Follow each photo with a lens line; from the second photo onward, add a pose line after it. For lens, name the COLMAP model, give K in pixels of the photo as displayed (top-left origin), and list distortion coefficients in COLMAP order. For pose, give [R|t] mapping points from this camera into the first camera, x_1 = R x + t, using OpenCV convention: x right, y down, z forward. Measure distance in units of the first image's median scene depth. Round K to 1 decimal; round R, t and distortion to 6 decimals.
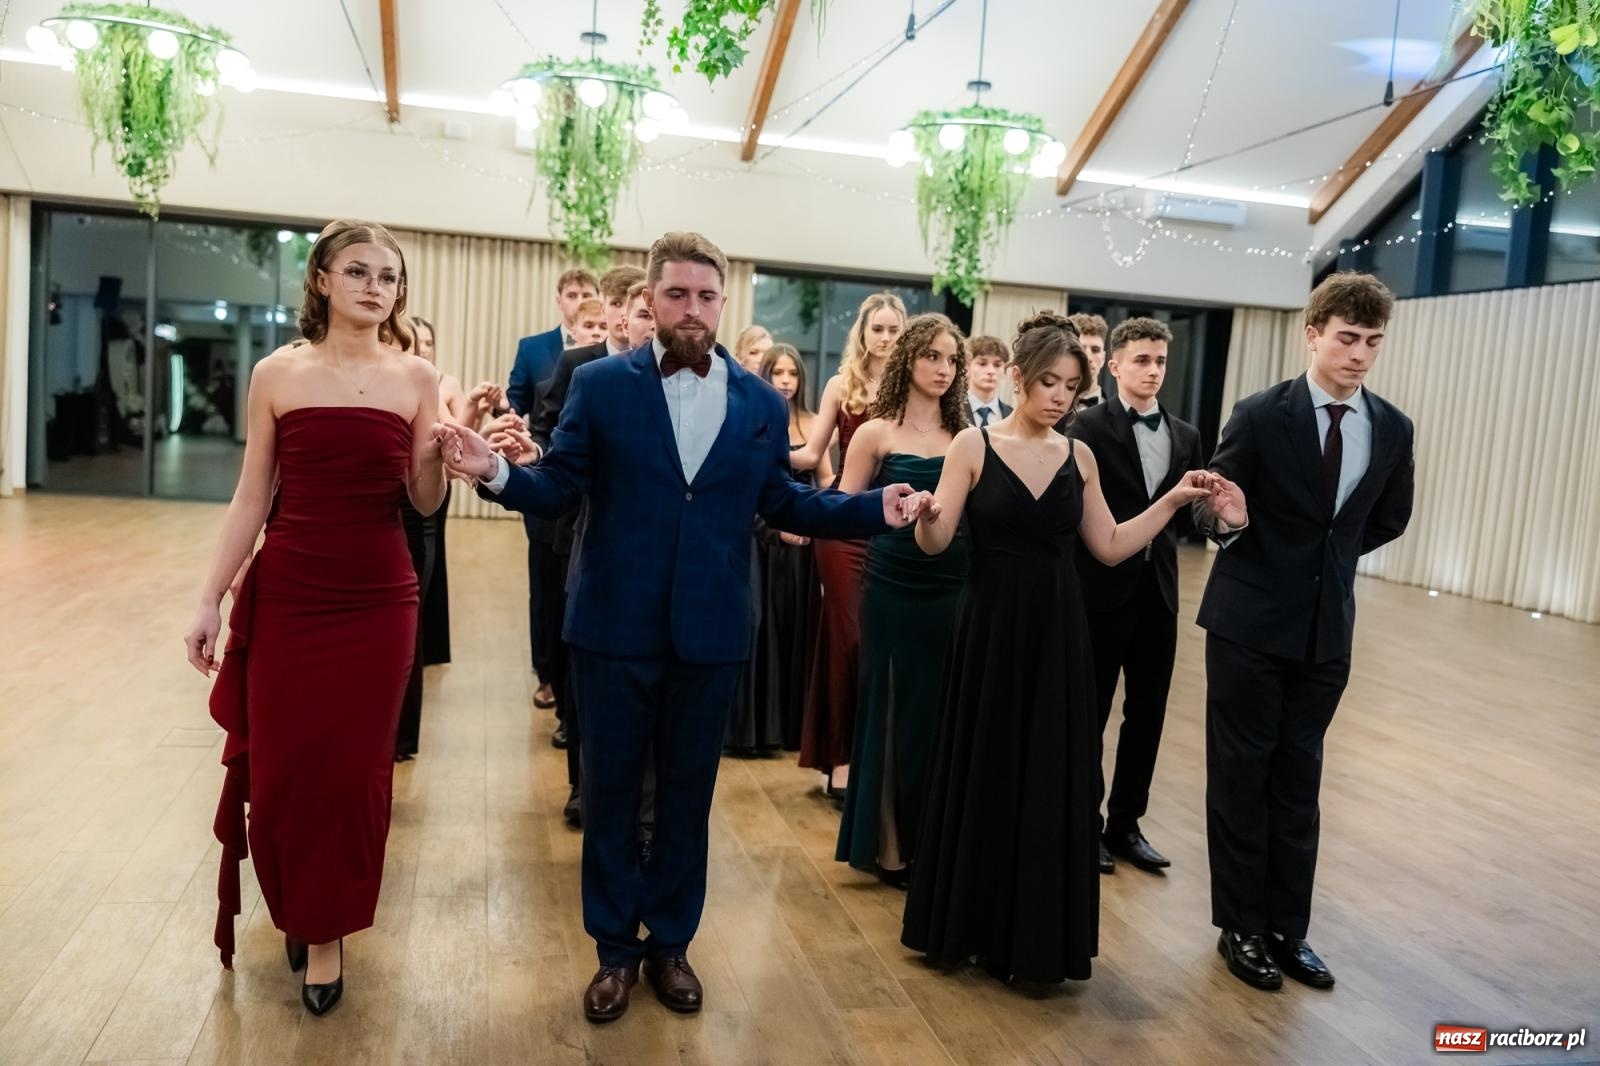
lens RADIAL K [[1360.4, 0, 806.1], [0, 1360.4, 529.7], [0, 0, 1]] dist [0.040001, 0.027971]
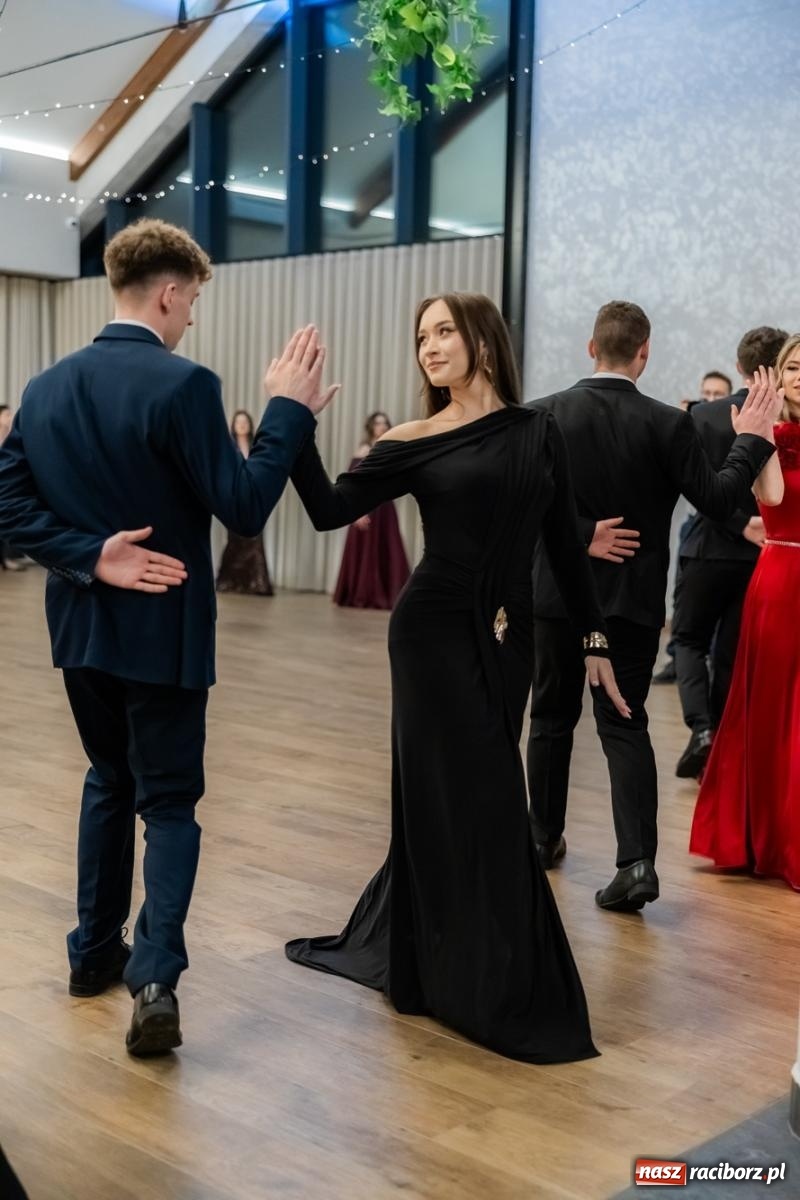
lens RADIAL K [[1509.7, 0, 405.1], [0, 1509.7, 595.5], [0, 0, 1]] dist [-0.011287, 0.000000]
pose [[0.821407, -0.099038, 0.561678, -0.022012], [0.083346, 0.995080, 0.053572, 0.005002], [-0.564220, 0.002809, 0.825619, 0.114840]]
